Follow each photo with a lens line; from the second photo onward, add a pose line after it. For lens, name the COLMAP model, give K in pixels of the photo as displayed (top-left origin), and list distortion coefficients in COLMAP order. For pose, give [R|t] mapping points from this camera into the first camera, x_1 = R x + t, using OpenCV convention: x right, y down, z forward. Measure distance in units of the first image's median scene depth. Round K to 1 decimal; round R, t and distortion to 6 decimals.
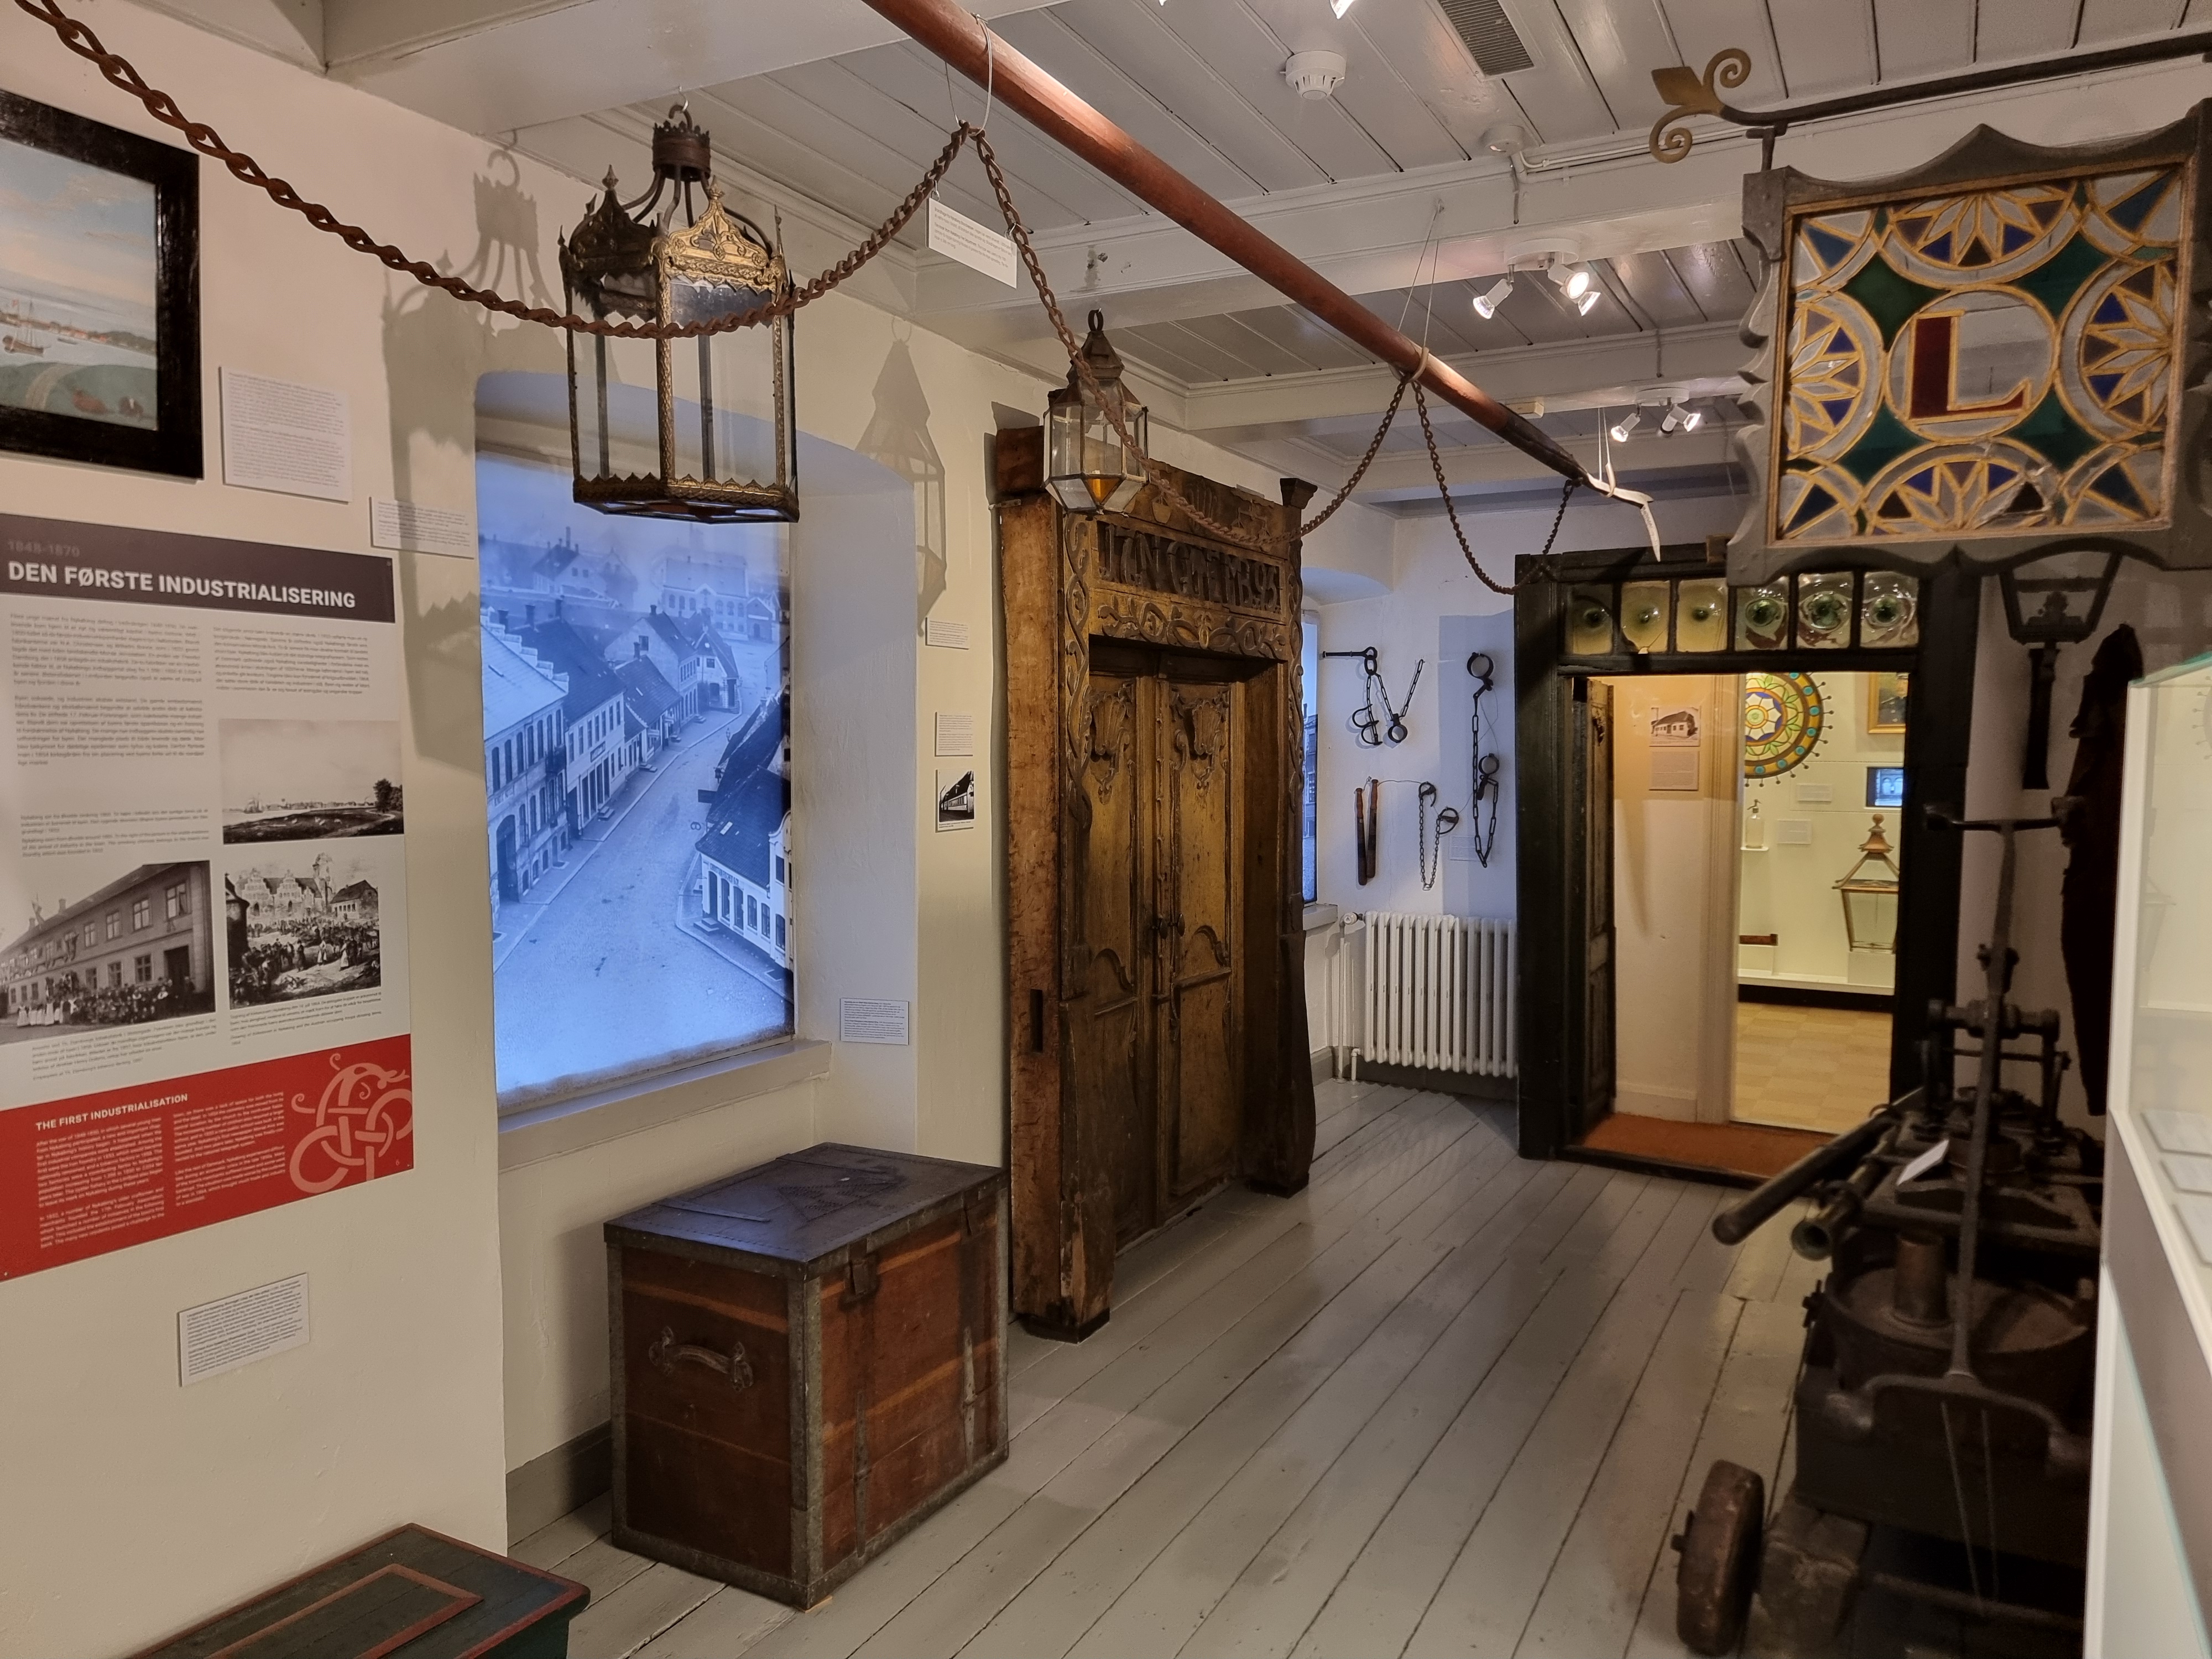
lens RADIAL K [[1491.7, 0, 1137.7], [0, 1491.7, 841.8], [0, 0, 1]] dist [0.080075, -0.059044]
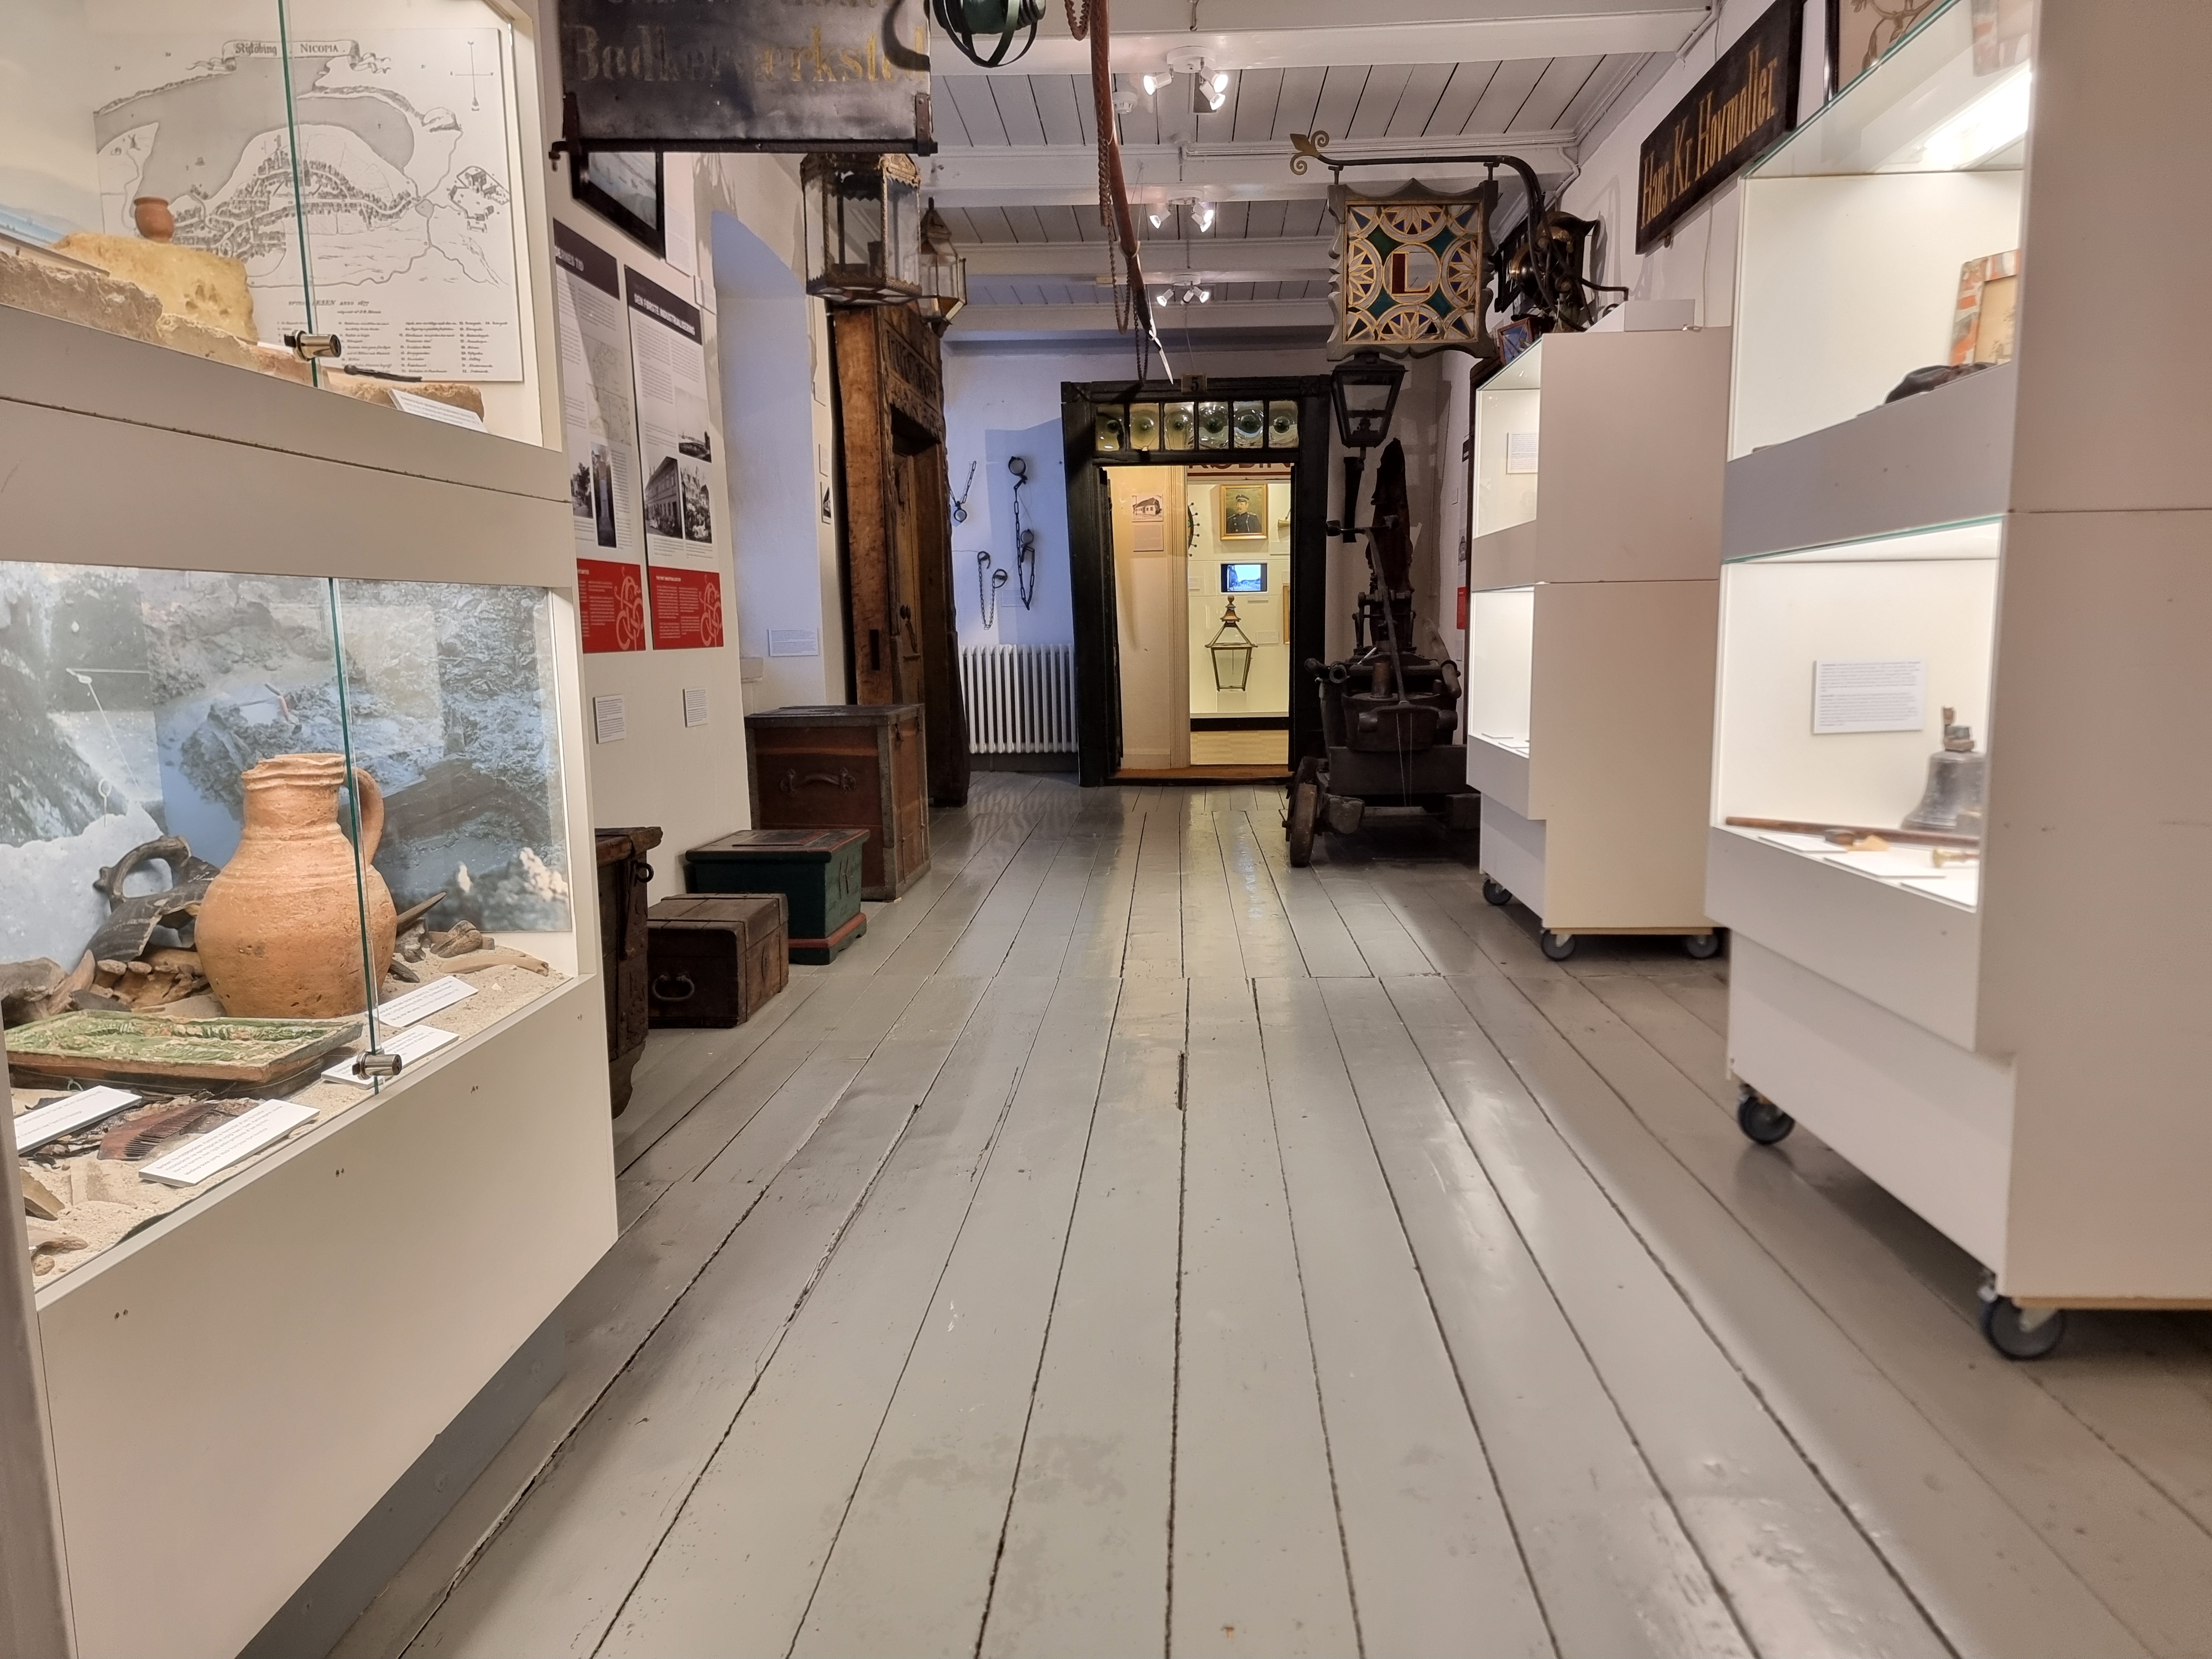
lens RADIAL K [[1491.7, 0, 1137.7], [0, 1491.7, 841.8], [0, 0, 1]] dist [0.080075, -0.059044]
pose [[0.895034, -0.082095, 0.438376, -0.859344], [0.049527, 0.995129, 0.085239, 0.324527], [-0.443239, -0.054580, 0.894740, -0.913381]]
